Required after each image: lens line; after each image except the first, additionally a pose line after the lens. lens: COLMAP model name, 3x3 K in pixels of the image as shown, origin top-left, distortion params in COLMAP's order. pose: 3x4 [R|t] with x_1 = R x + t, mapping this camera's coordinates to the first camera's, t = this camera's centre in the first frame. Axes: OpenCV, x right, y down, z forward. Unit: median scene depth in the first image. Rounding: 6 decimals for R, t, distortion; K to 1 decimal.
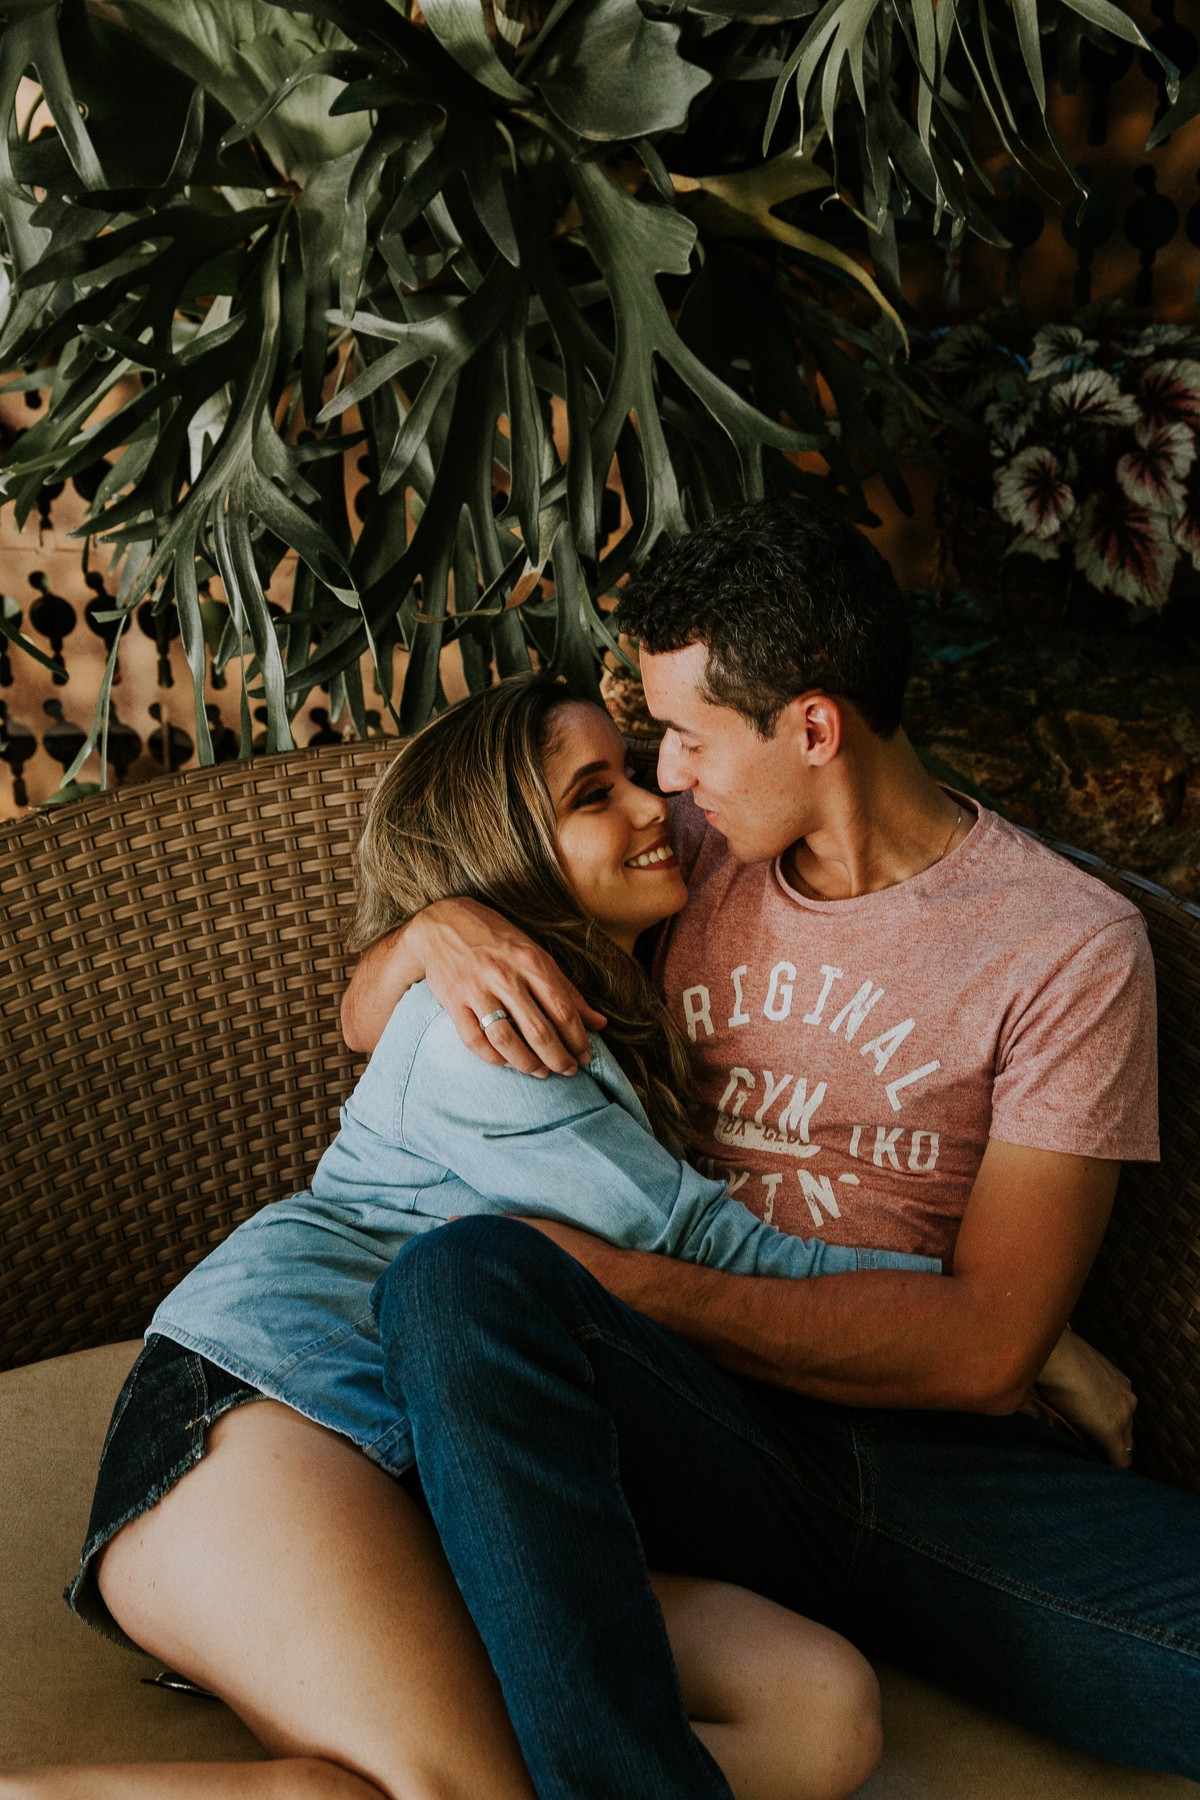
lens RADIAL K [[2470.2, 0, 591.2], [0, 2470.2, 929.5], [0, 0, 1]] dist [0.118866, -0.109083]
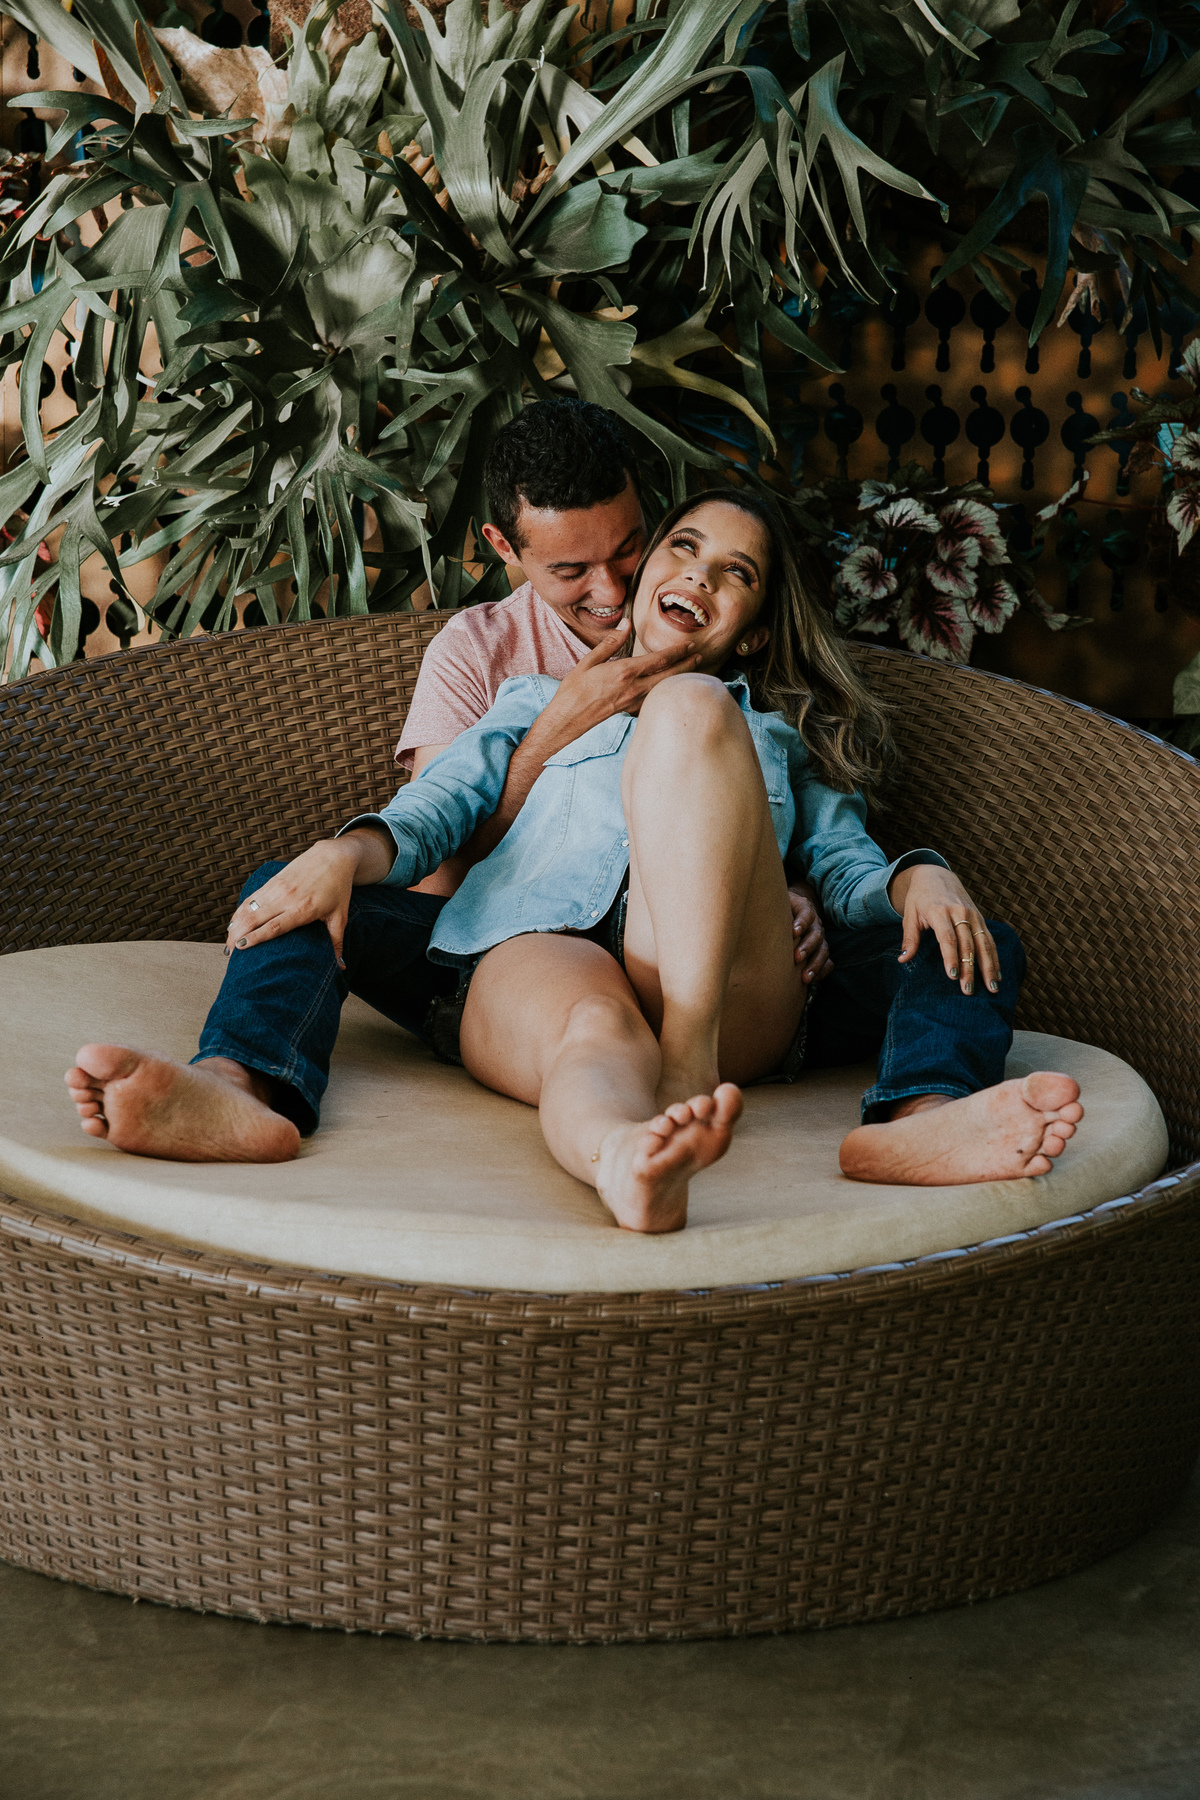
lens RADIAL K [[3501.7, 0, 579.9], [0, 3501.7, 933.8], [0, 0, 1]] dist [0.100874, 1.941604]
pose [[0.994730, 0.016523, 0.101186, -0.168582], [0.019375, 0.938850, -0.343780, 0.662925], [-0.100679, 0.343929, 0.933583, -0.705328]]
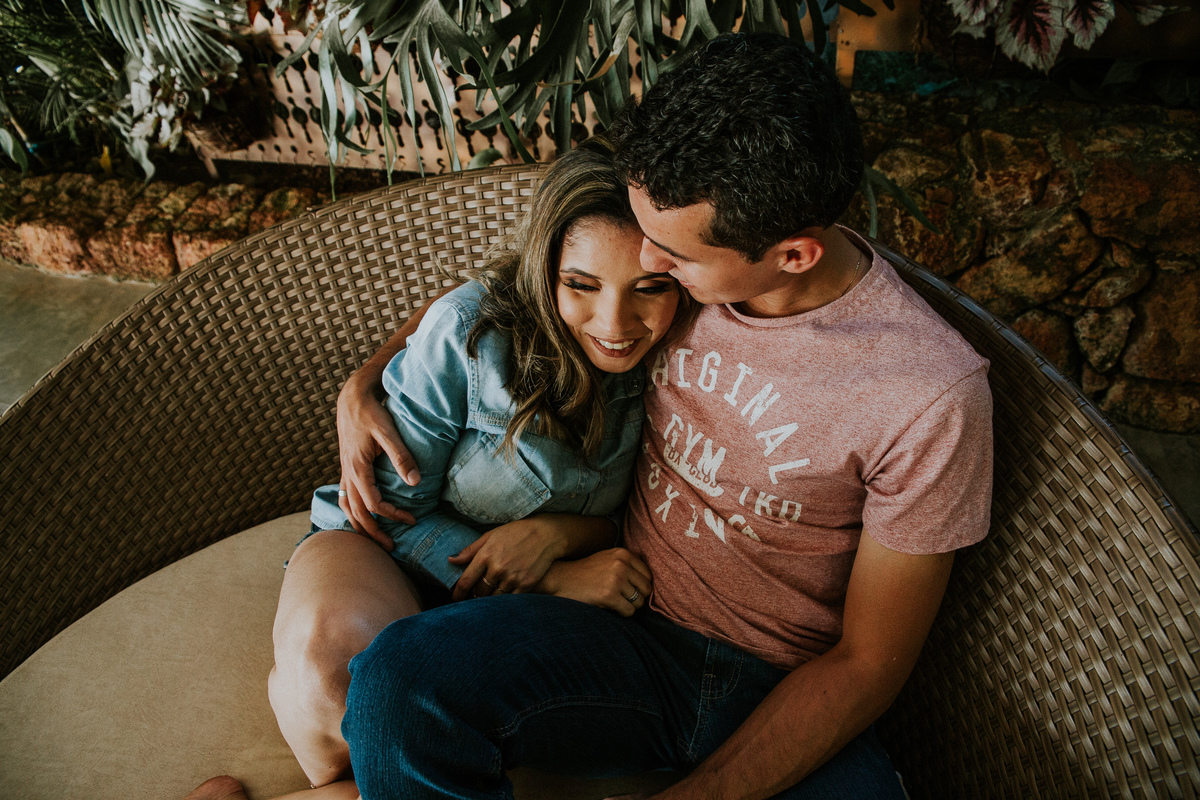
lens RADIAL K [[806.6, 0, 599.4], [0, 806.6, 391.8], [0, 0, 1]] dist [-0.117810, 0.085607]
pose [[0.954985, 0.104124, -0.277779, 0.115011], [-0.017967, 0.954960, 0.296191, -0.075699], [0.296109, -0.277868, 0.913843, 0.406717]]
